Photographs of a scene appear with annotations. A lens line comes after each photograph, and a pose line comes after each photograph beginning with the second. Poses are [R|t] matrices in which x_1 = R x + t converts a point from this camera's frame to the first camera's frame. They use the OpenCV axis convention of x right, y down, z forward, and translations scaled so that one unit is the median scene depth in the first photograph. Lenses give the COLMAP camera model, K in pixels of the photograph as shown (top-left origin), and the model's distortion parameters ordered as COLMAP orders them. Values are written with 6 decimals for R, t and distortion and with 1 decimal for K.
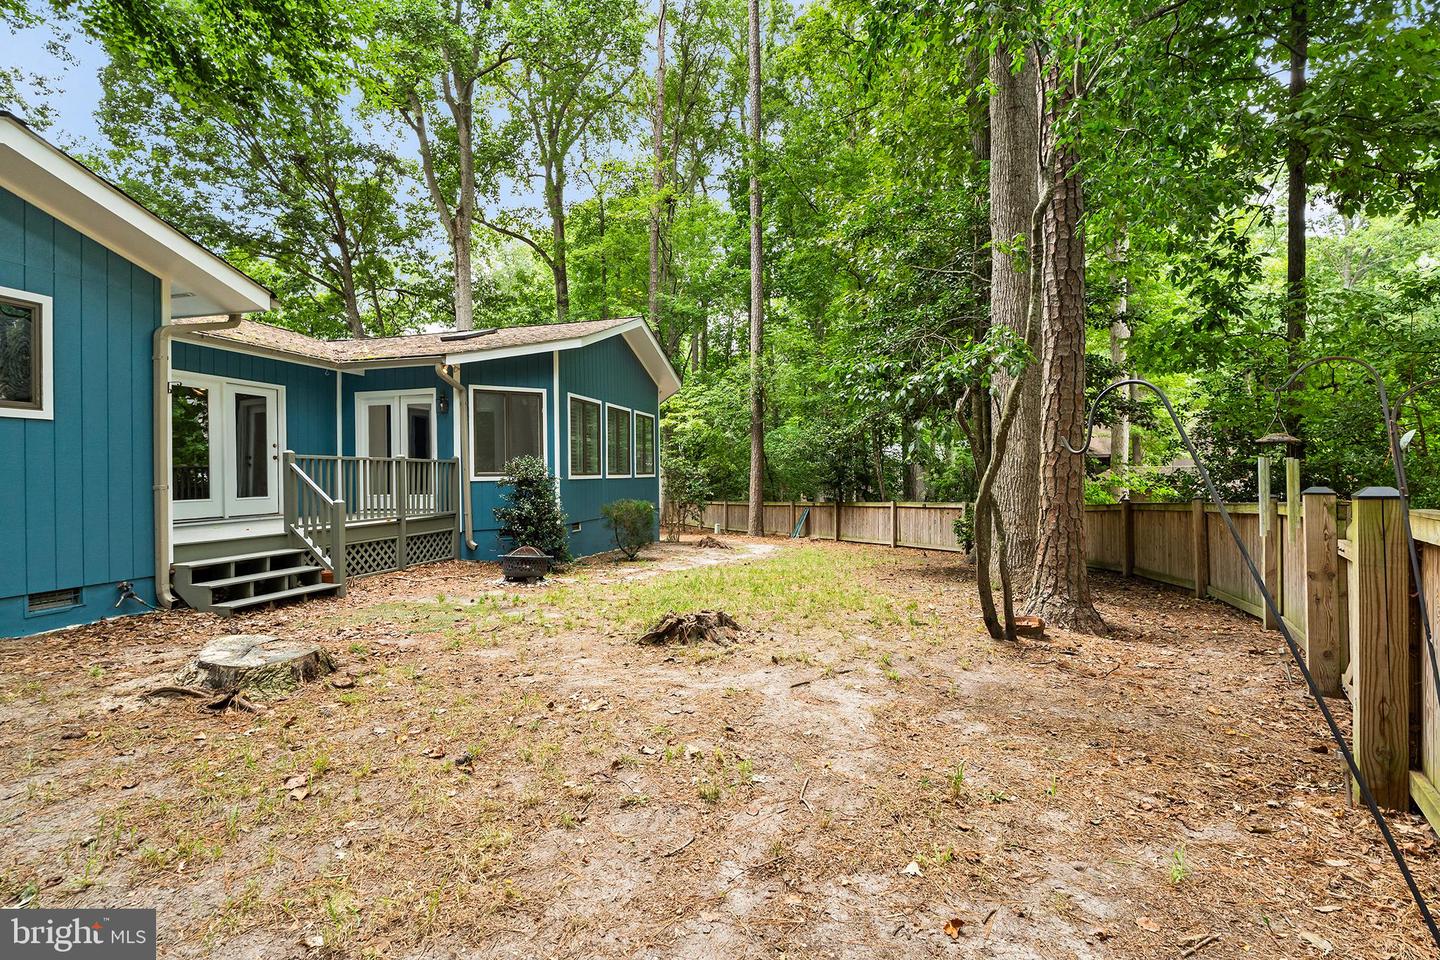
lens RADIAL K [[648.5, 0, 714.3], [0, 648.5, 468.5], [0, 0, 1]] dist [-0.012555, 0.000621]
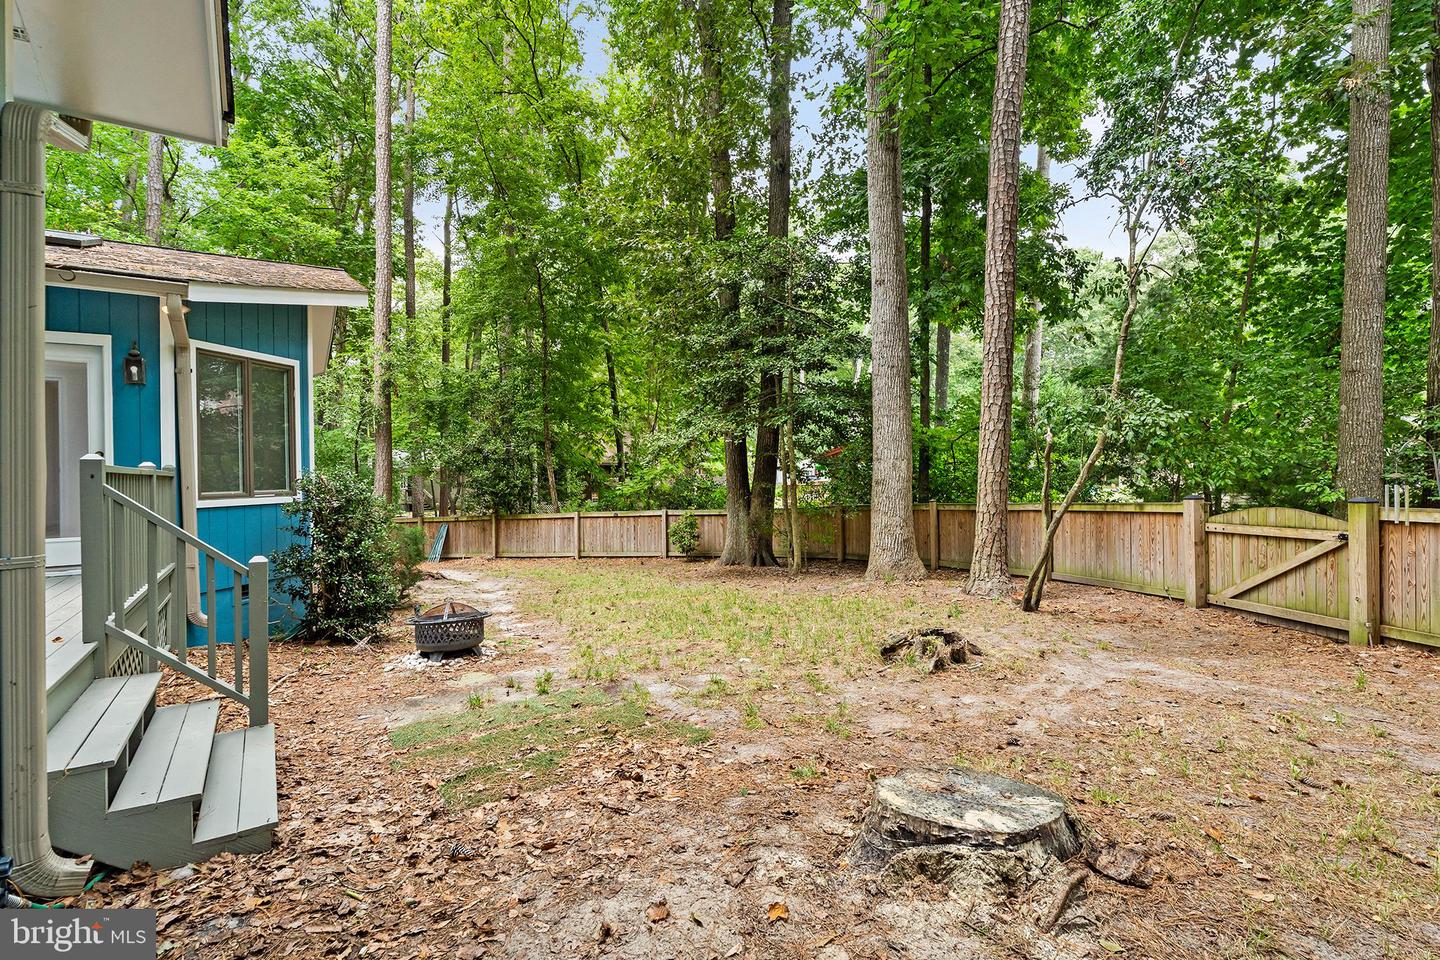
lens RADIAL K [[655.1, 0, 700.2], [0, 655.1, 482.0], [0, 0, 1]] dist [0.001153, 0.000207]
pose [[0.677432, -0.009440, 0.735525, -0.505135], [-0.000192, 0.999915, 0.013010, -0.012204], [-0.735585, -0.008955, 0.677373, 0.284746]]
